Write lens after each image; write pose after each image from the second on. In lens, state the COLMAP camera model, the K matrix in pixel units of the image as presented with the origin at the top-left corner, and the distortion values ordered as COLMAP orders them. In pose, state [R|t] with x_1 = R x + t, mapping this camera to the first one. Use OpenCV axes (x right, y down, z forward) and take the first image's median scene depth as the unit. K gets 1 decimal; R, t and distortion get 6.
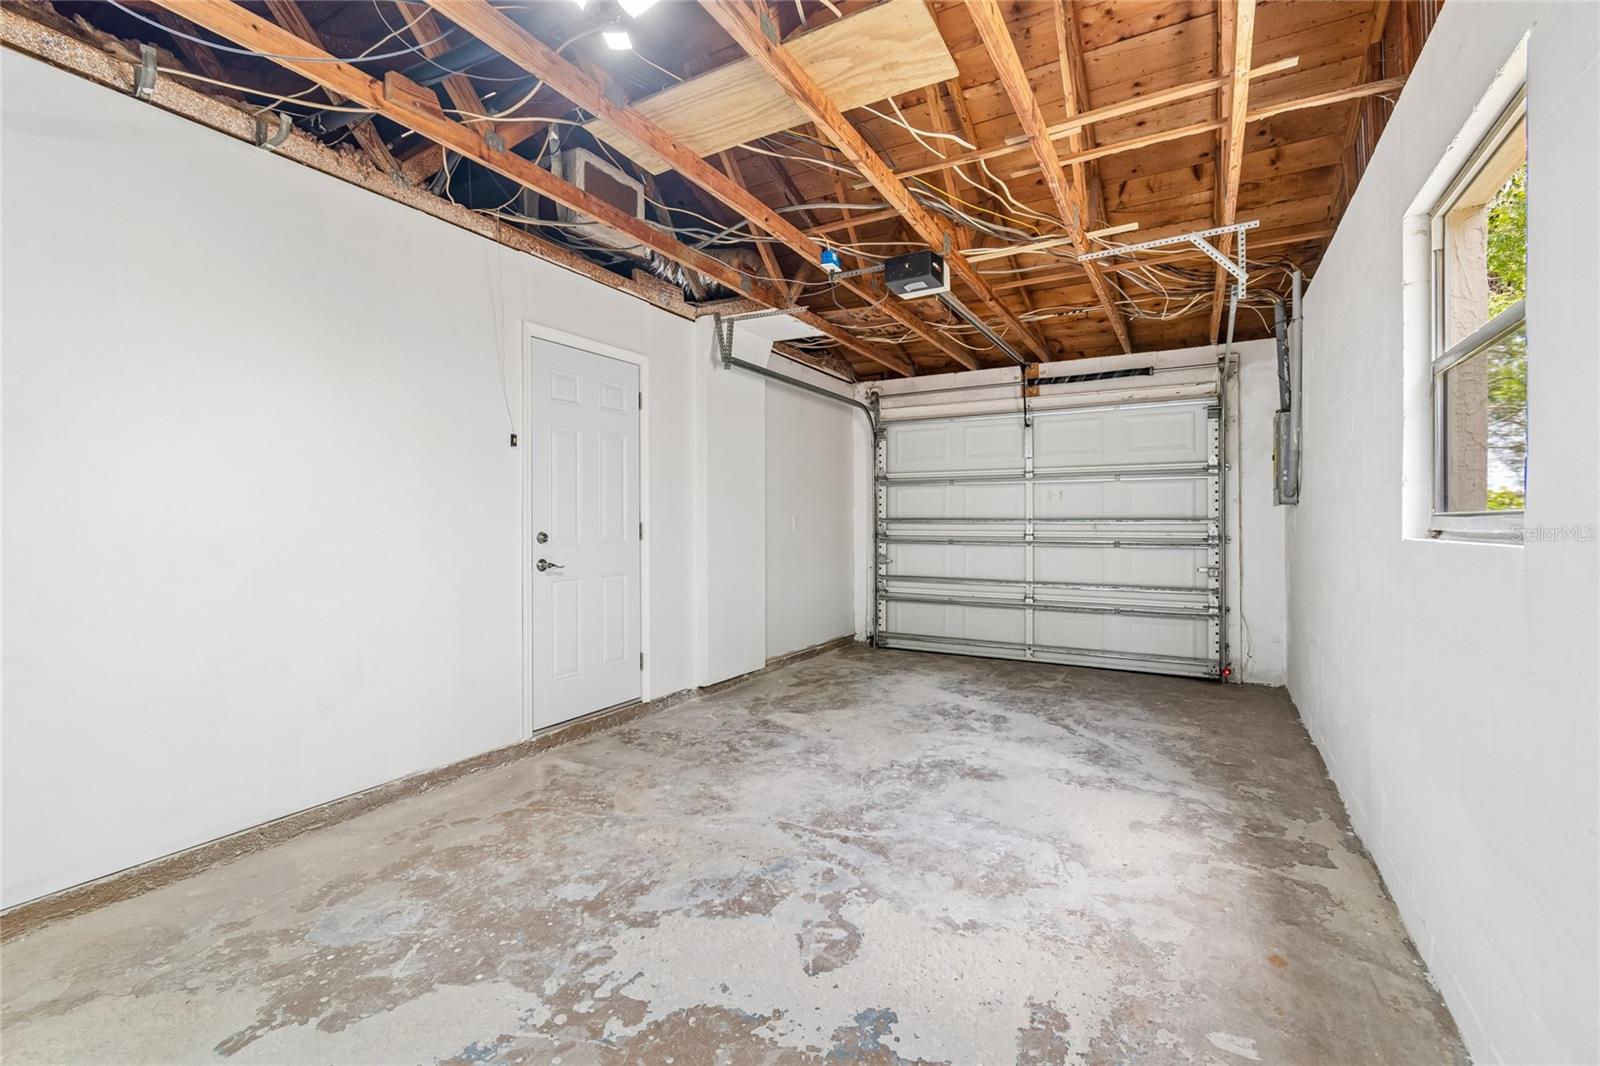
lens RADIAL K [[682.6, 0, 792.2], [0, 682.6, 522.2], [0, 0, 1]] dist [0.002104, -0.004505]
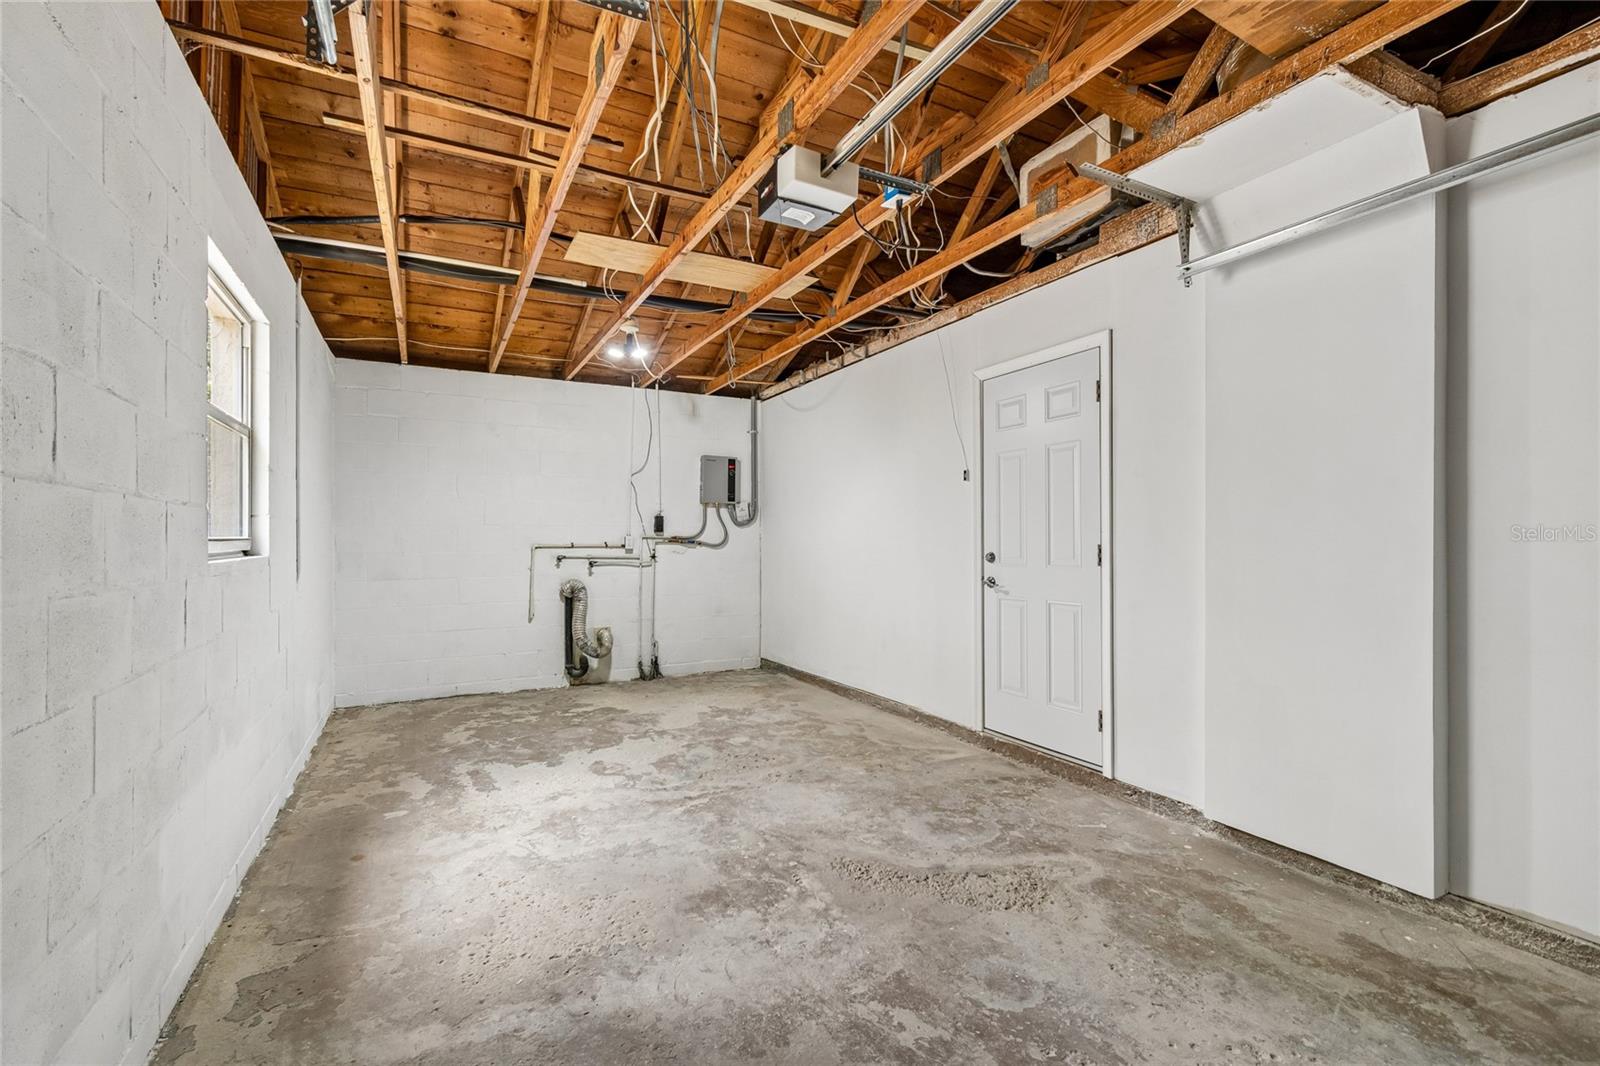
lens RADIAL K [[709.7, 0, 792.1], [0, 709.7, 534.9], [0, 0, 1]] dist [0.001160, -0.000244]
pose [[-0.527113, -0.006917, -0.849767, 1.040386], [-0.001426, 0.999973, -0.007255, -0.006247], [0.849794, -0.002613, -0.527108, 1.771156]]
